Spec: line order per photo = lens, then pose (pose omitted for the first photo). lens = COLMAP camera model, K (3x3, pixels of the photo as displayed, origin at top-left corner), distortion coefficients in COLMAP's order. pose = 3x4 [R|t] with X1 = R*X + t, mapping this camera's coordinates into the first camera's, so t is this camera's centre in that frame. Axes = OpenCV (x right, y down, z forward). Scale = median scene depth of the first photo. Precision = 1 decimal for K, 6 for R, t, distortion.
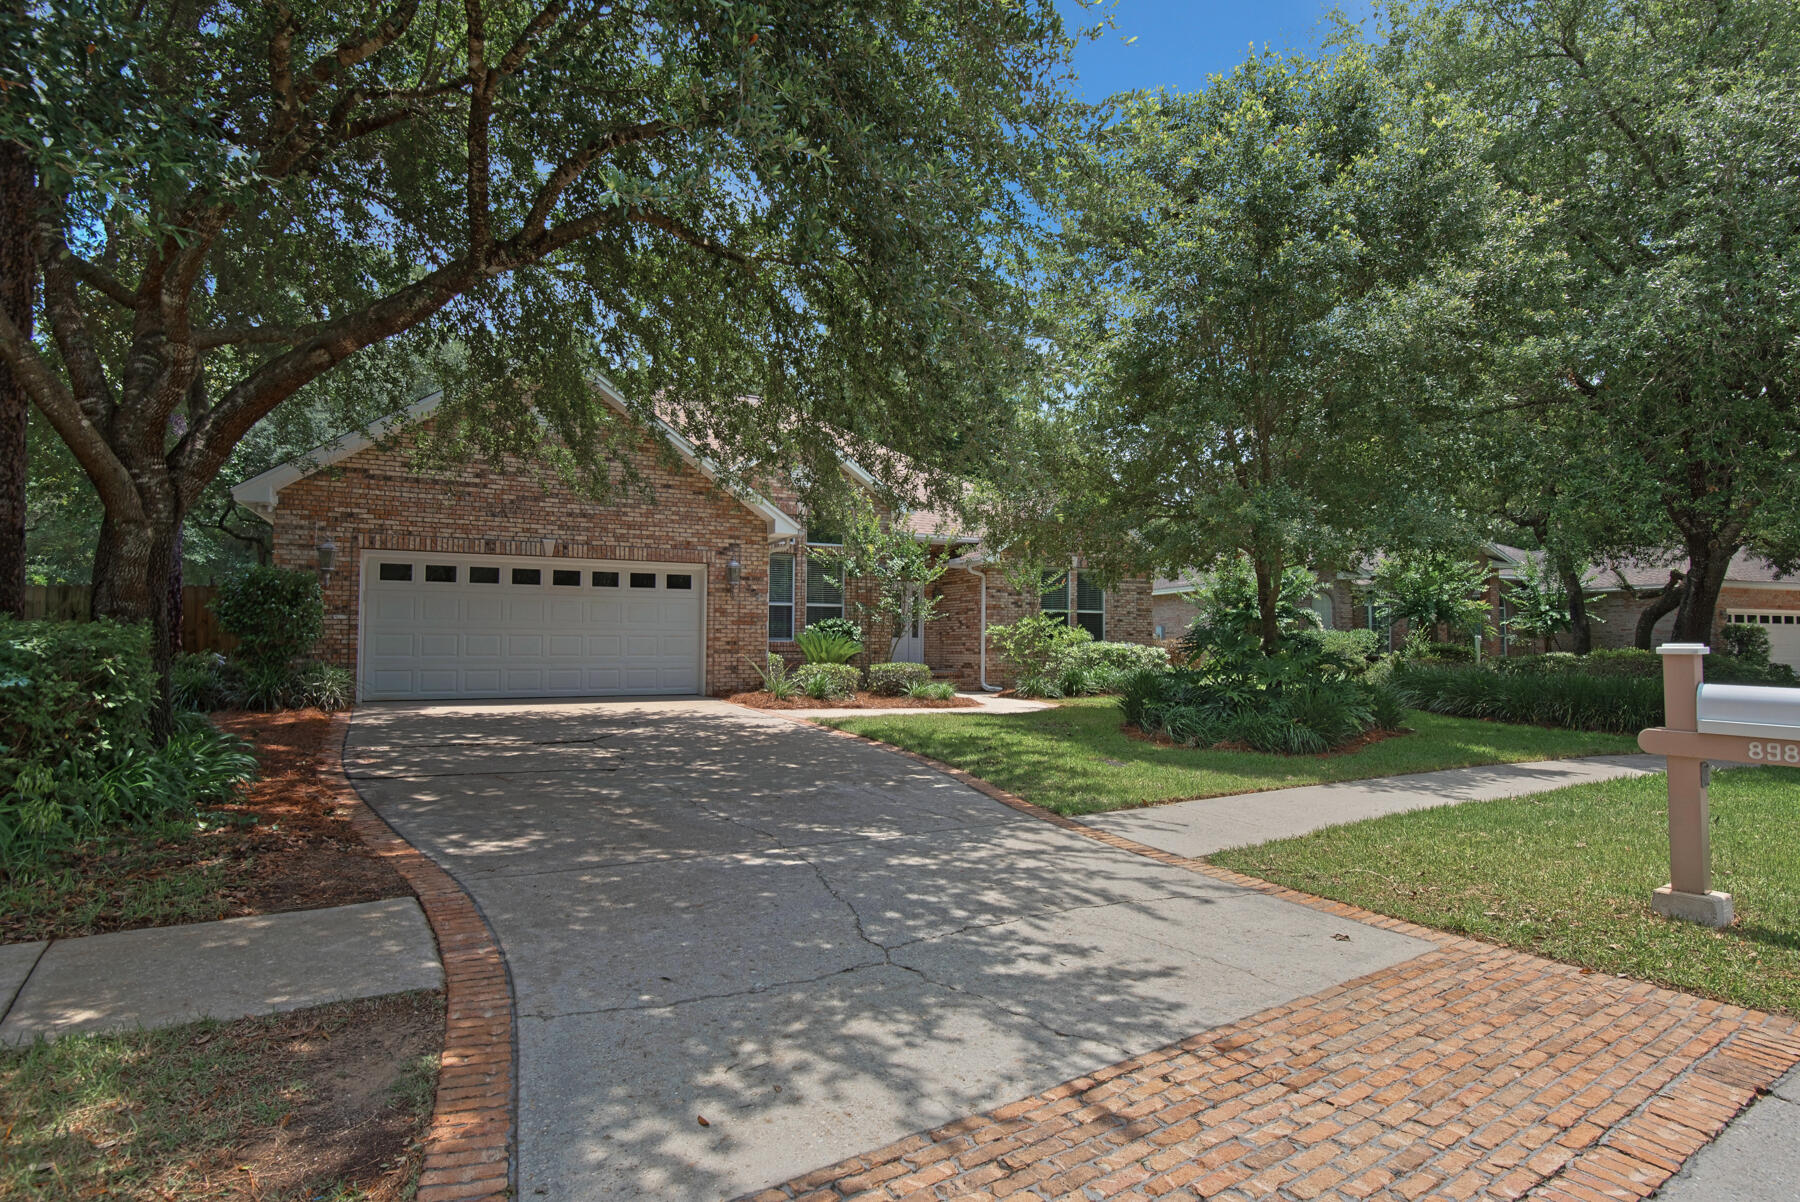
lens RADIAL K [[1010.6, 0, 898.6], [0, 1010.6, 598.1], [0, 0, 1]] dist [-0.010318, -0.000364]
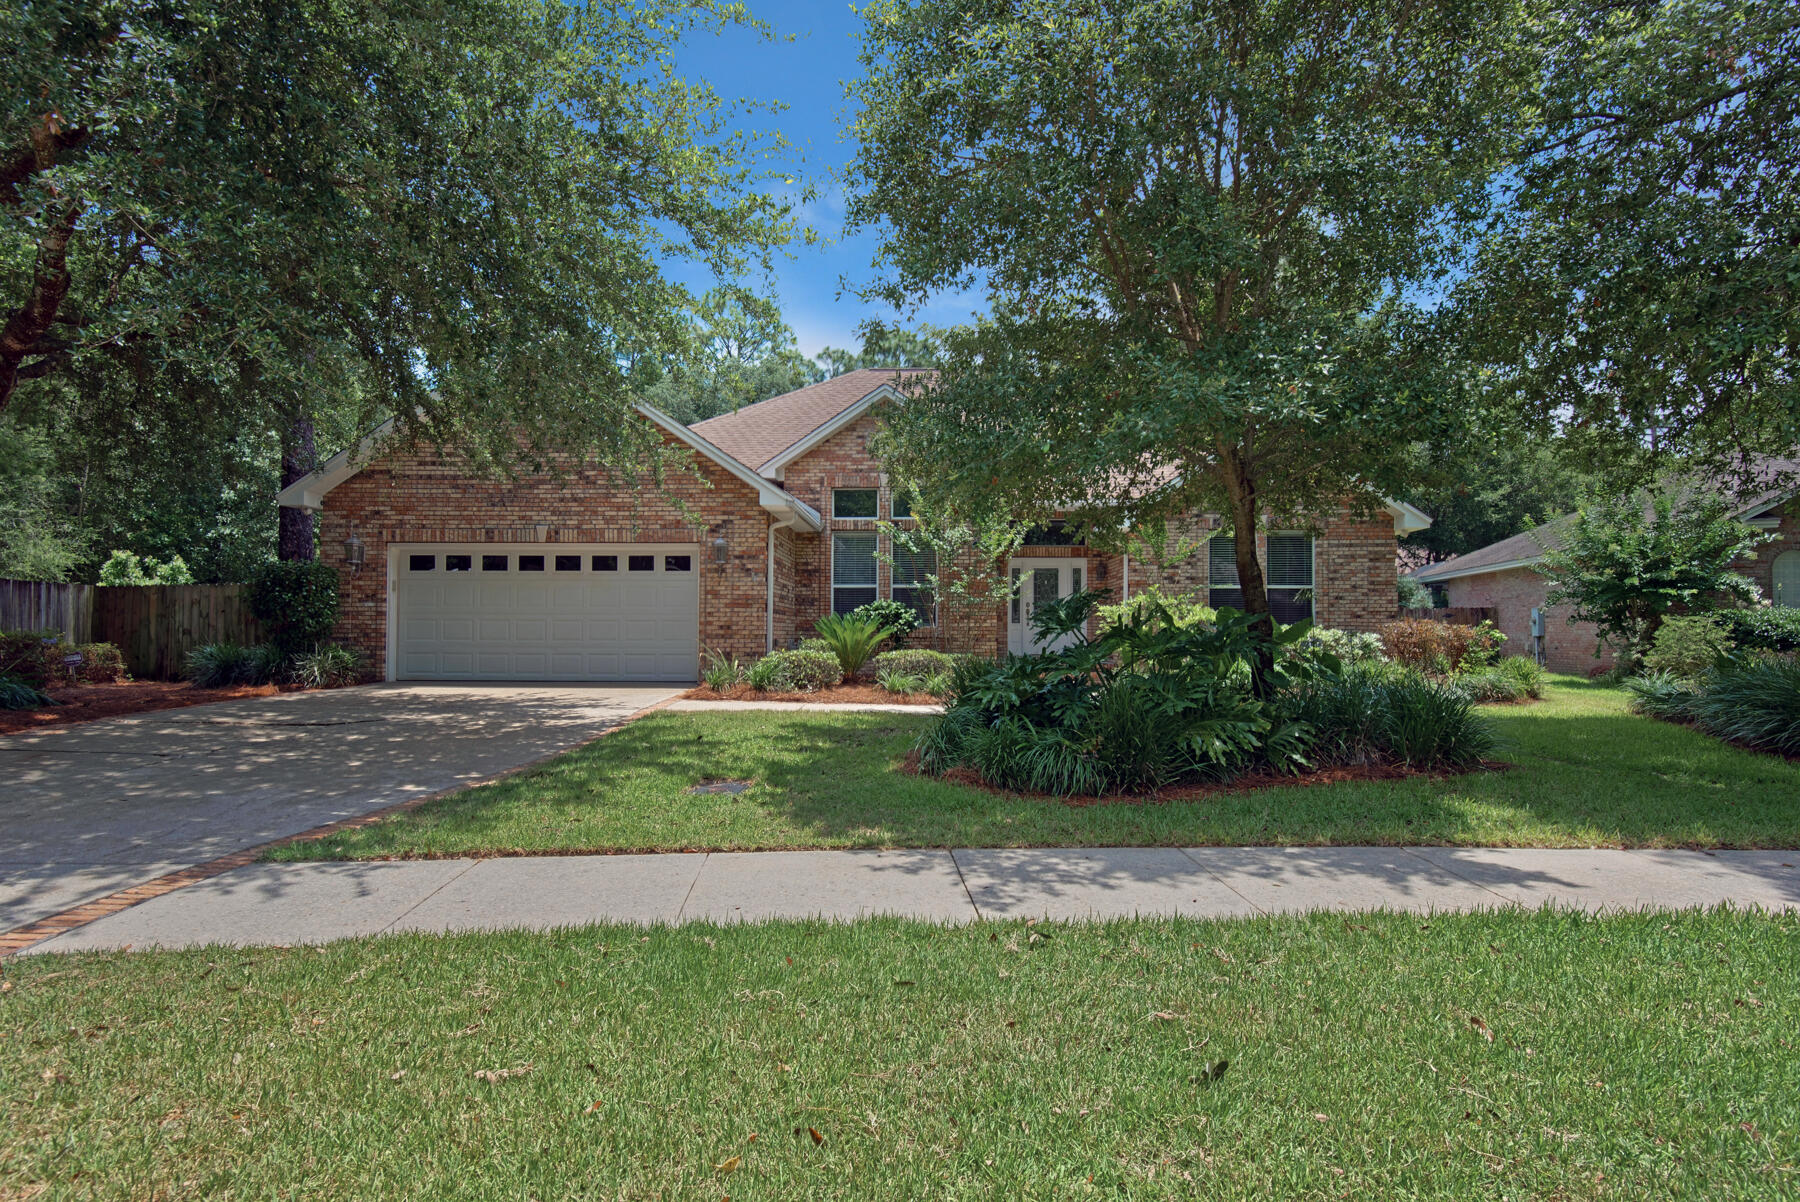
lens RADIAL K [[1010.6, 0, 900.2], [0, 1010.6, 607.0], [0, 0, 1]] dist [-0.010318, -0.000364]
pose [[0.864889, -0.011184, -0.501838, 0.469407], [0.023092, 0.999580, 0.017522, 0.014153], [0.501432, -0.026743, 0.864784, 0.296038]]
